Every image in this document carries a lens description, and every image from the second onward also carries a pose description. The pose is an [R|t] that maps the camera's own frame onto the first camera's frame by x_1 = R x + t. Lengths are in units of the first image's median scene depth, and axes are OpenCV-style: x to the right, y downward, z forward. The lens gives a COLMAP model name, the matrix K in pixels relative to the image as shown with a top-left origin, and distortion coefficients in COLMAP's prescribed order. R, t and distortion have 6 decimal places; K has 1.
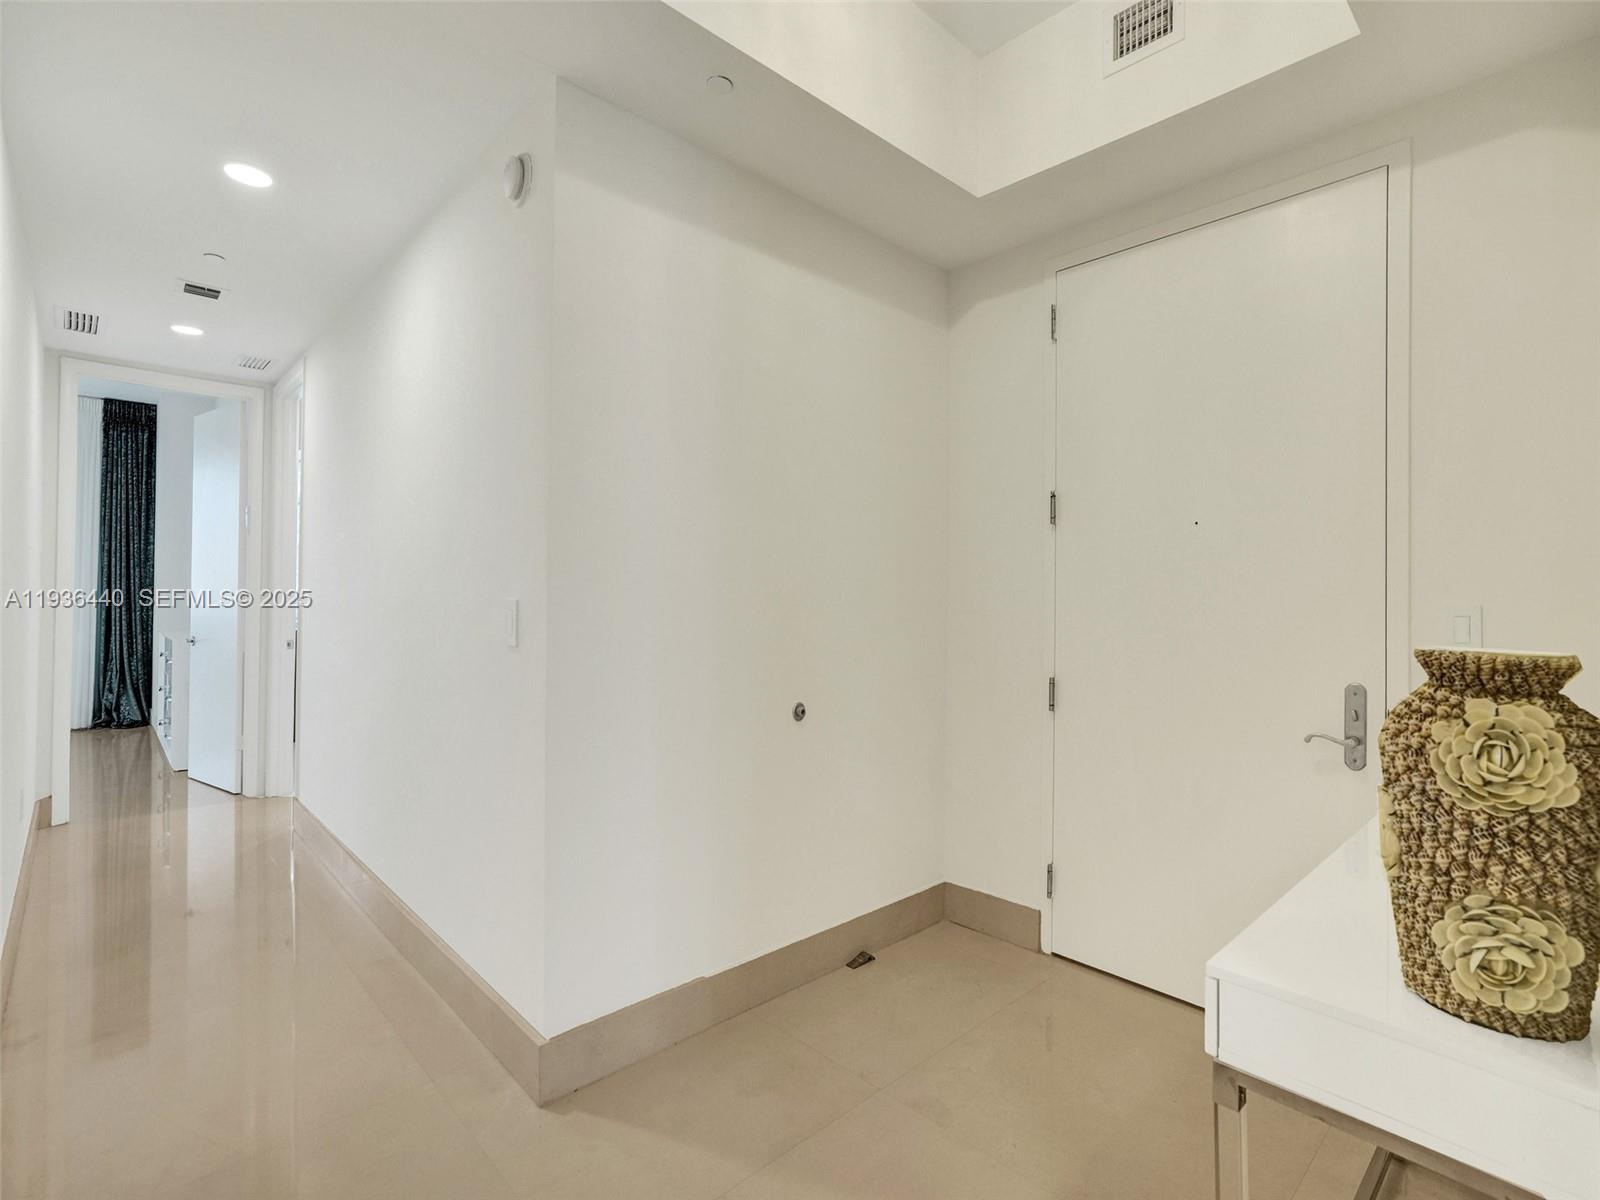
lens RADIAL K [[765.5, 0, 810.5], [0, 765.5, 593.9], [0, 0, 1]] dist [-0.047244, 0.023226]
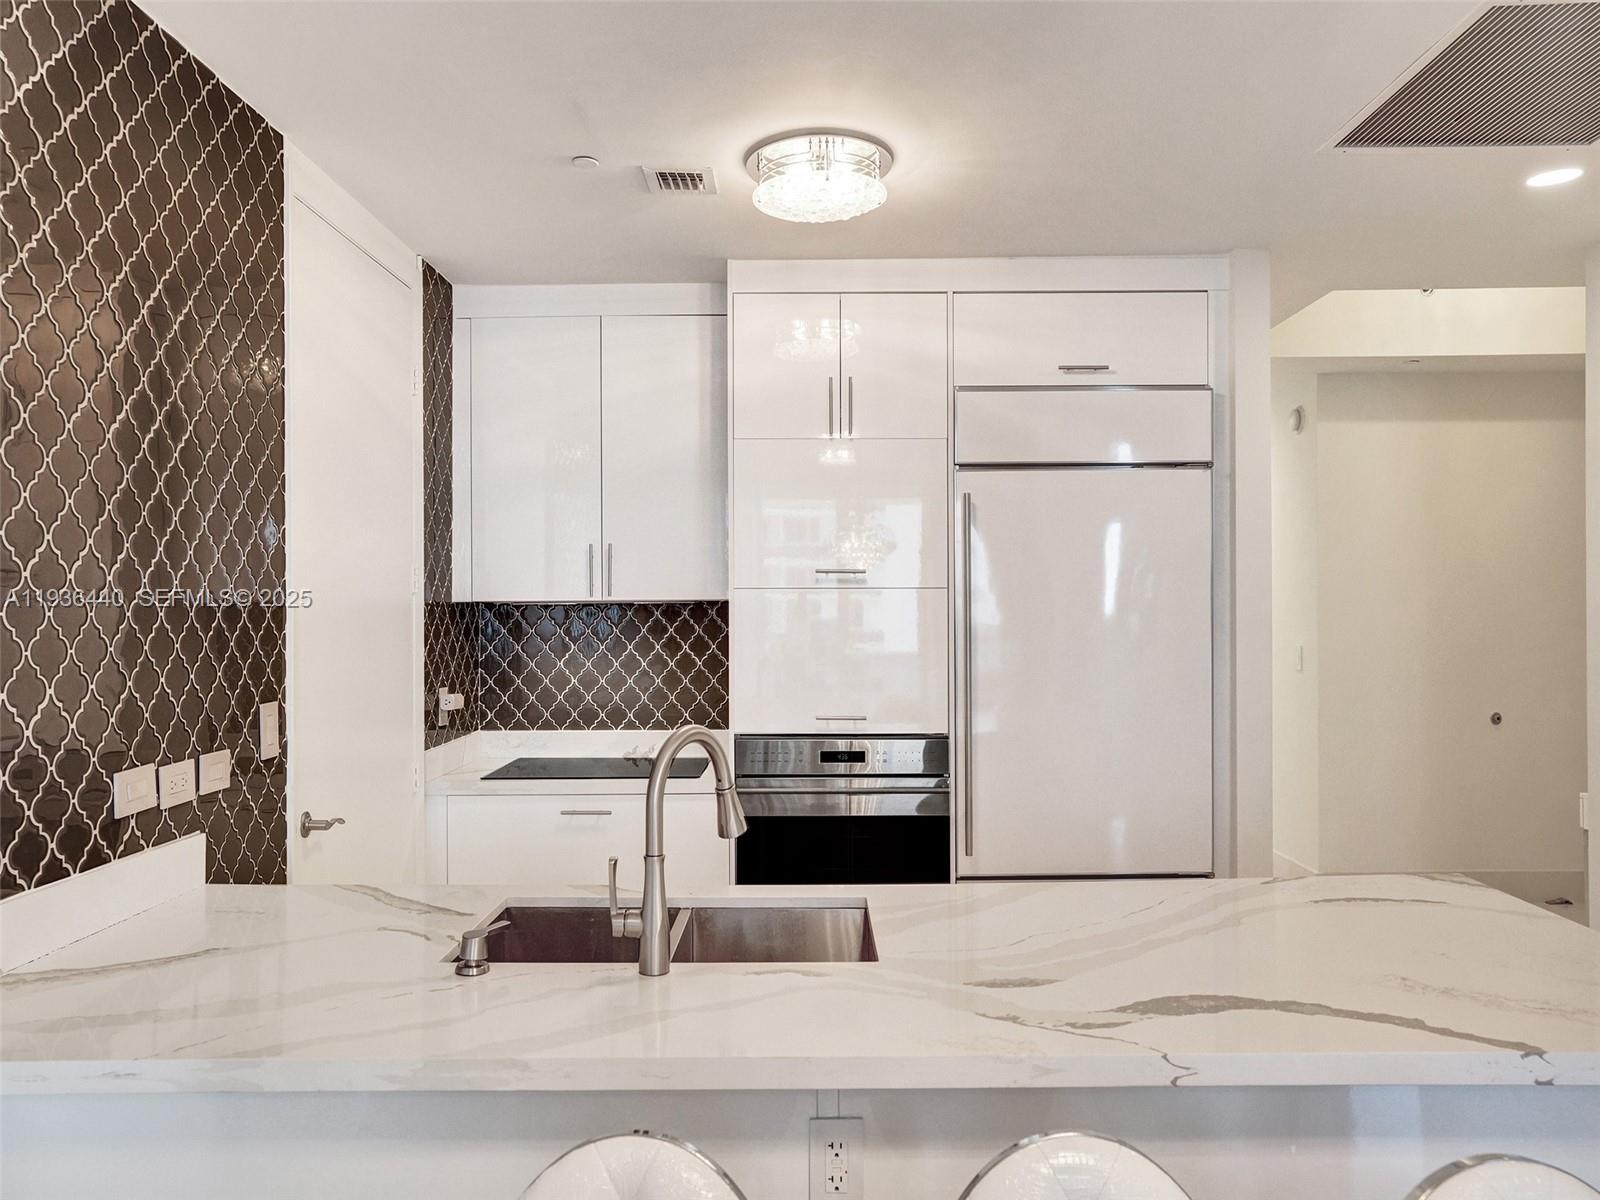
lens RADIAL K [[1107.0, 0, 809.7], [0, 1107.0, 608.2], [0, 0, 1]] dist [0.007676, 0.002561]
pose [[0.712701, -0.018006, -0.701237, 0.200174], [0.018733, 0.999803, -0.006633, -0.027137], [0.701218, -0.008408, 0.712897, -0.542163]]
